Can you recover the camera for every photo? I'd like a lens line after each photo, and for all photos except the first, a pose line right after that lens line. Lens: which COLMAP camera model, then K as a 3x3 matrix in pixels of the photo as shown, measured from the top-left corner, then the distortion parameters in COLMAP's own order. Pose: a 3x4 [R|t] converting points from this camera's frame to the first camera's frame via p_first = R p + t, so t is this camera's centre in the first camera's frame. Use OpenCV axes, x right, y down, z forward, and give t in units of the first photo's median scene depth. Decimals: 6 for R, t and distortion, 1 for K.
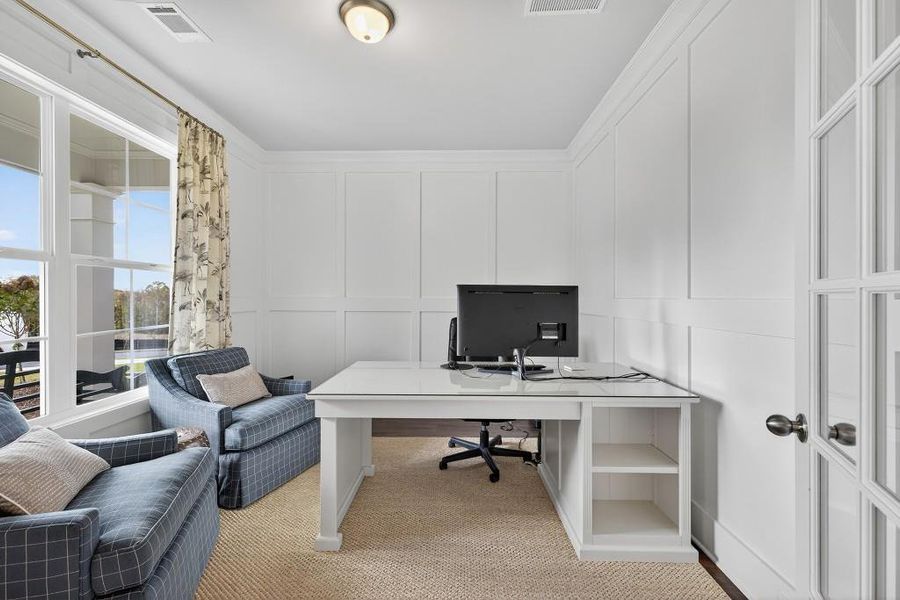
lens RADIAL K [[375.8, 0, 450.7], [0, 375.8, 294.6], [0, 0, 1]] dist [0.002948, -0.000307]
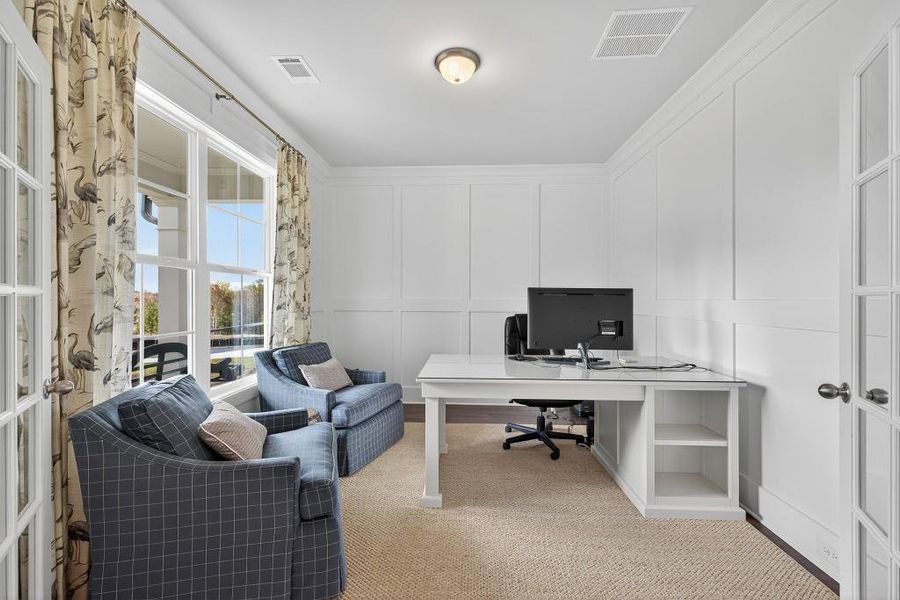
lens RADIAL K [[373.8, 0, 450.2], [0, 373.8, 296.3], [0, 0, 1]] dist [0.002934, 0.000453]
pose [[0.999673, -0.000068, -0.025590, -0.200140], [0.000087, 1.000000, 0.000727, -0.000918], [0.025590, -0.000729, 0.999672, -0.171830]]
